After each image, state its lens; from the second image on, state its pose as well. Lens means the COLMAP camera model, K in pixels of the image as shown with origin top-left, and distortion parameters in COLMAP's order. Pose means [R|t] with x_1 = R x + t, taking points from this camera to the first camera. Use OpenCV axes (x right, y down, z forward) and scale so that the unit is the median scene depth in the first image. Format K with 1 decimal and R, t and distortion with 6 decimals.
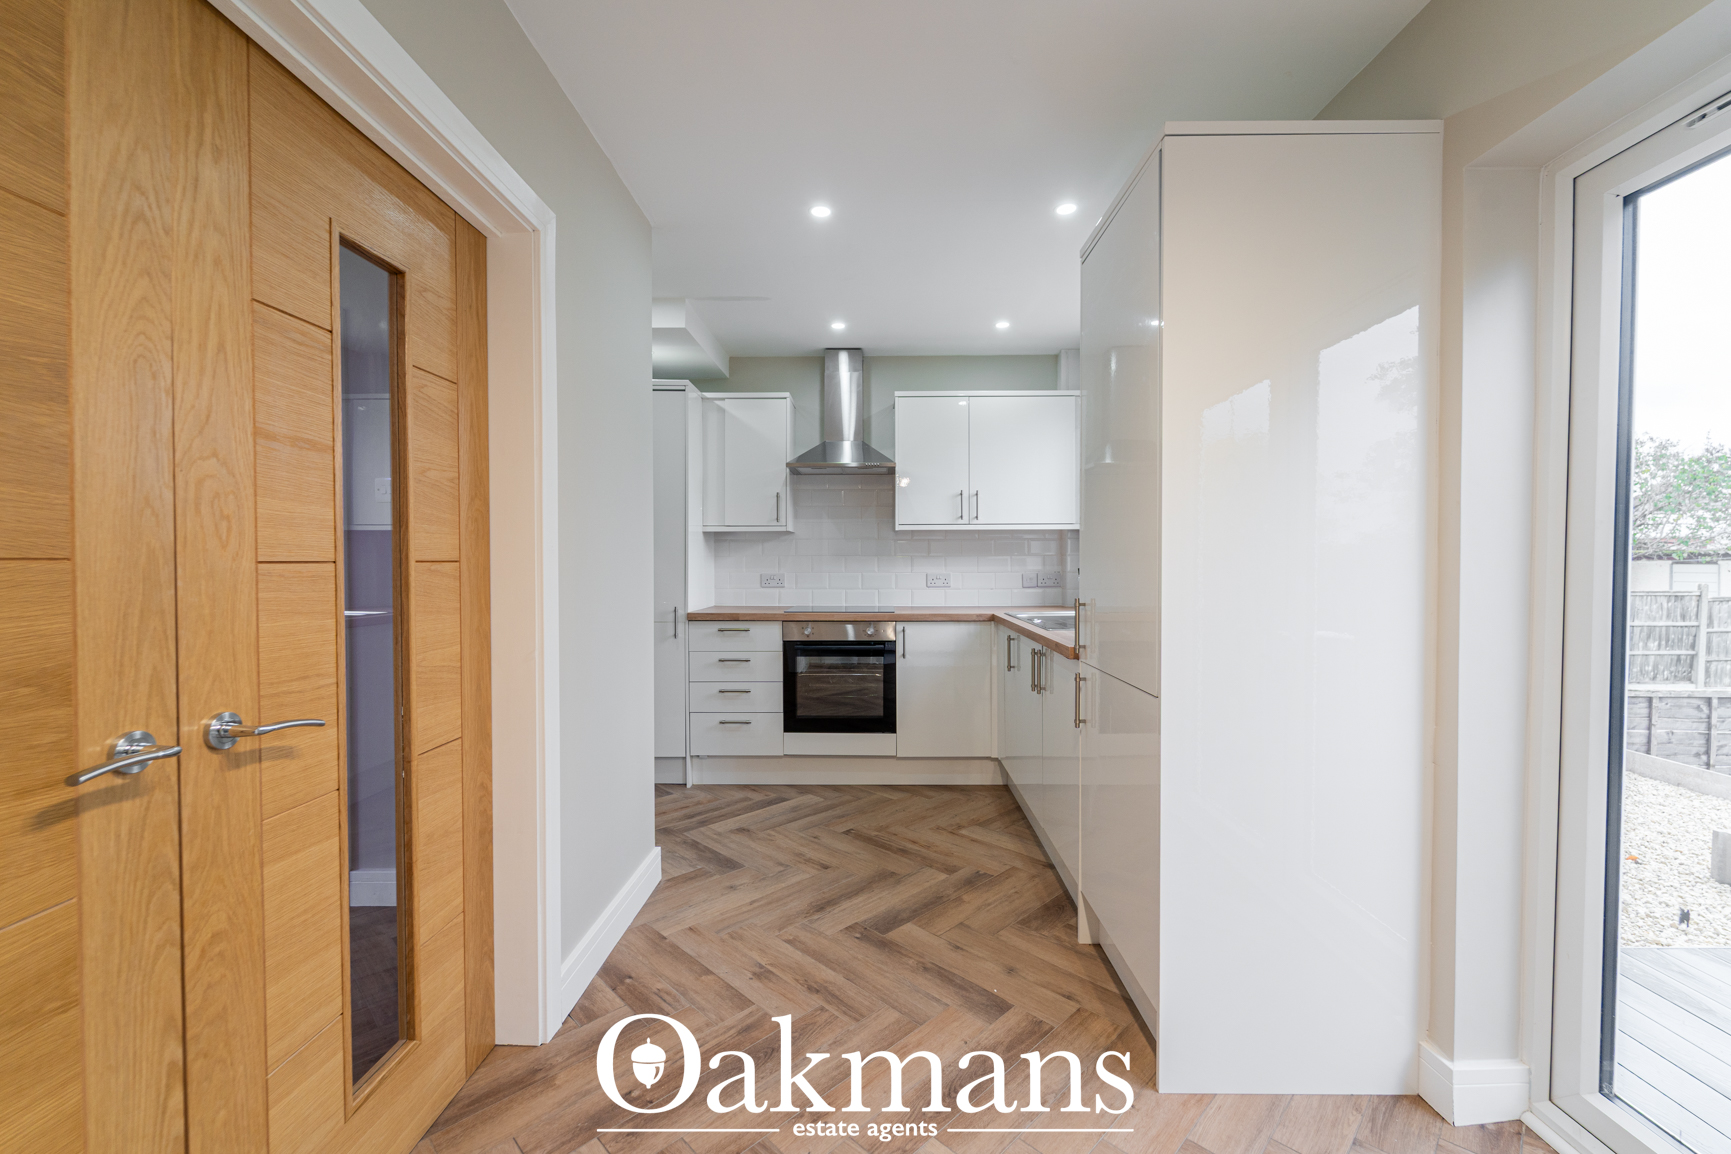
lens RADIAL K [[702.1, 0, 867.9], [0, 702.1, 573.0], [0, 0, 1]] dist [0.005252, -0.003108]
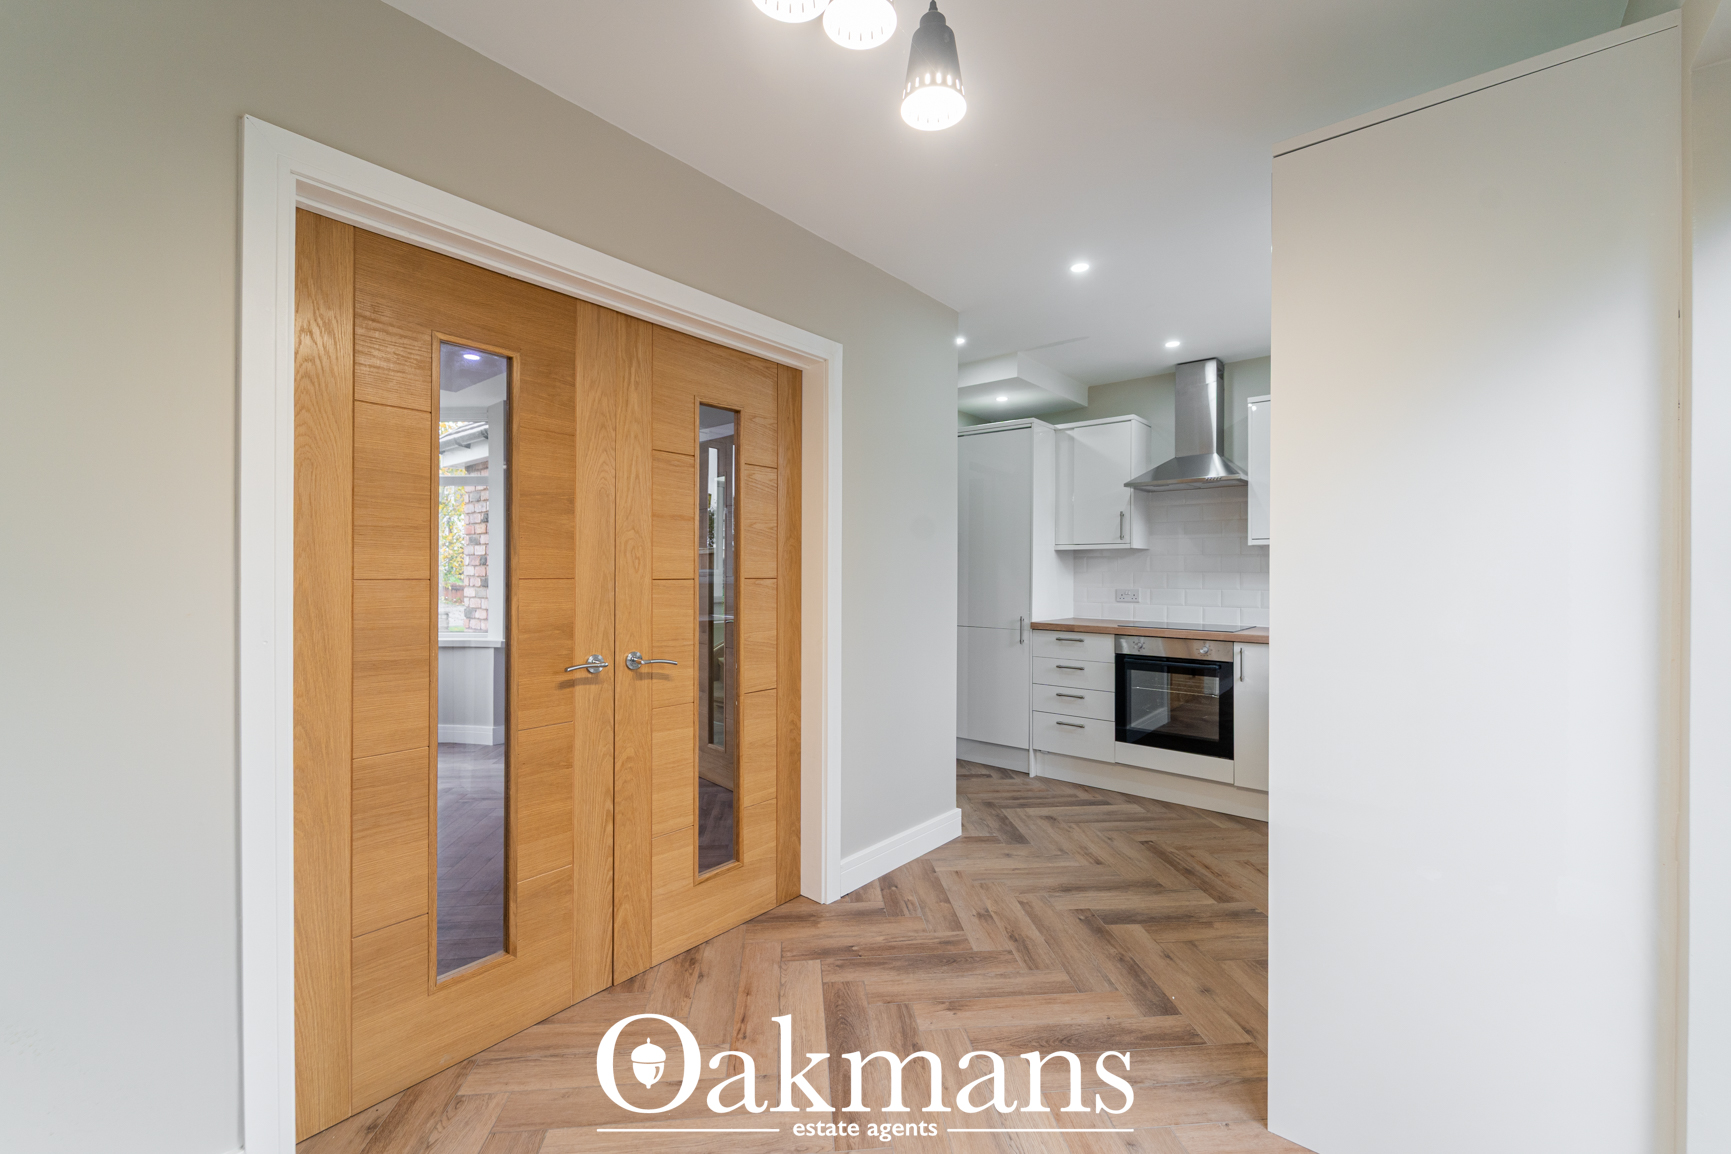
lens RADIAL K [[702.1, 0, 867.9], [0, 702.1, 573.0], [0, 0, 1]] dist [0.005252, -0.003108]
pose [[0.777790, 0.003731, -0.628513, 0.280425], [-0.014495, 0.999823, -0.012002, -0.006063], [0.628357, 0.018446, 0.777707, -0.056217]]
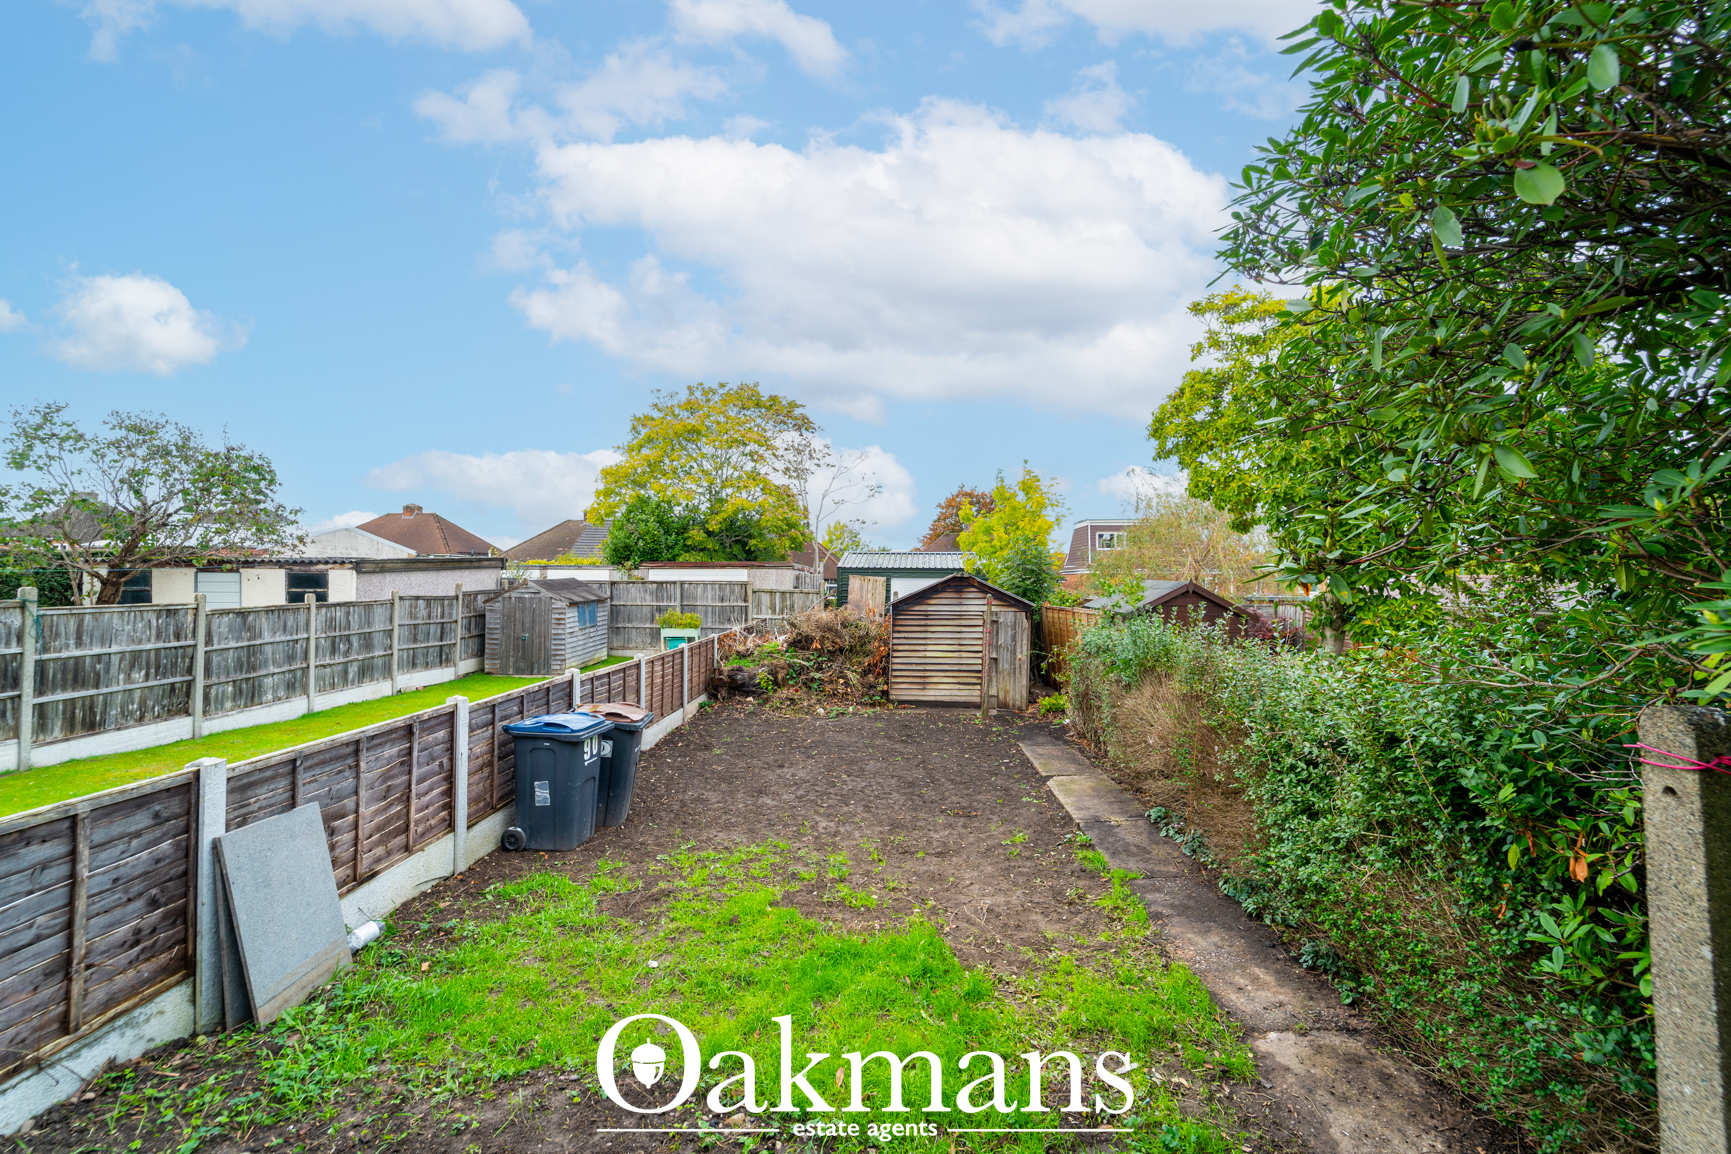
lens RADIAL K [[702.1, 0, 867.9], [0, 702.1, 573.0], [0, 0, 1]] dist [0.005252, -0.003108]
pose [[0.018488, 0.007096, 0.999804, 1.200656], [0.011322, 0.999909, -0.007306, 0.017791], [-0.999765, 0.011455, 0.018406, 0.629252]]
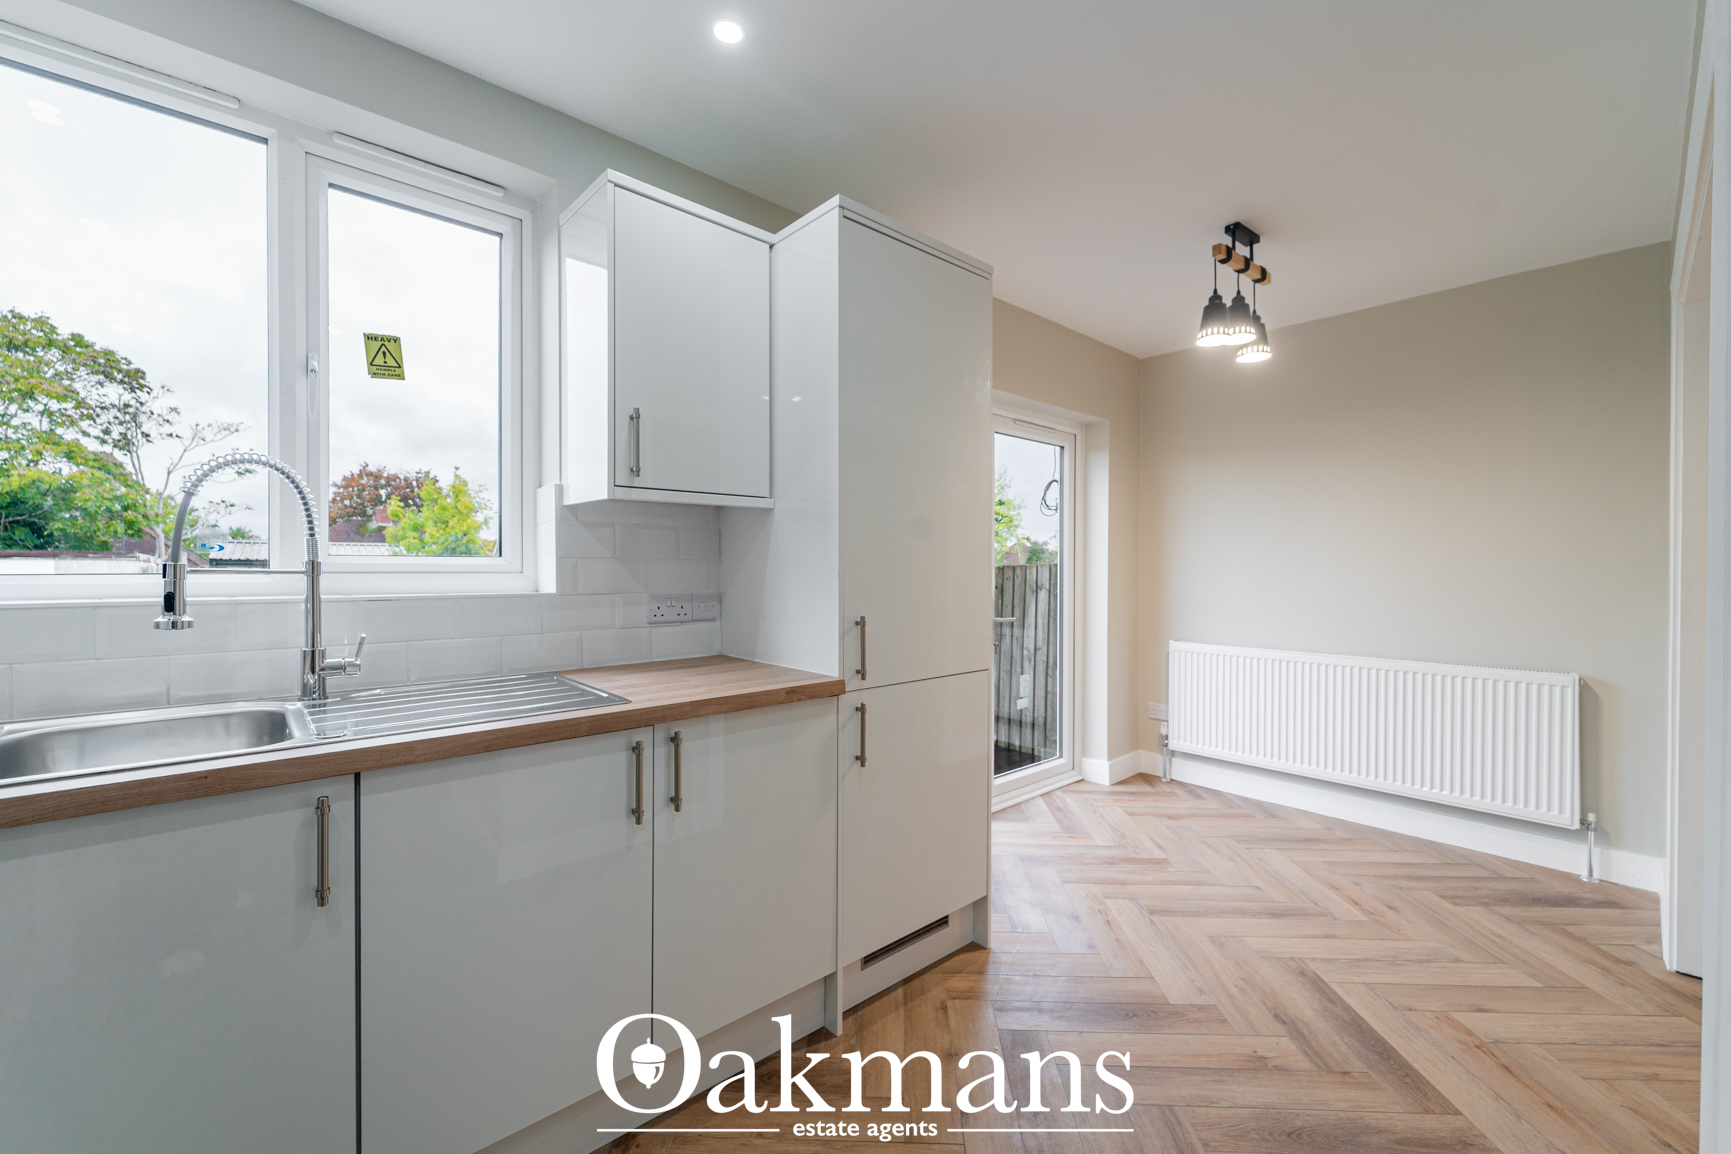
lens RADIAL K [[702.1, 0, 867.9], [0, 702.1, 573.0], [0, 0, 1]] dist [0.005252, -0.003108]
pose [[-0.678960, -0.006473, 0.734147, -0.213980], [0.010977, 0.999760, 0.018967, -0.020768], [-0.734093, 0.020937, -0.678726, 1.008052]]
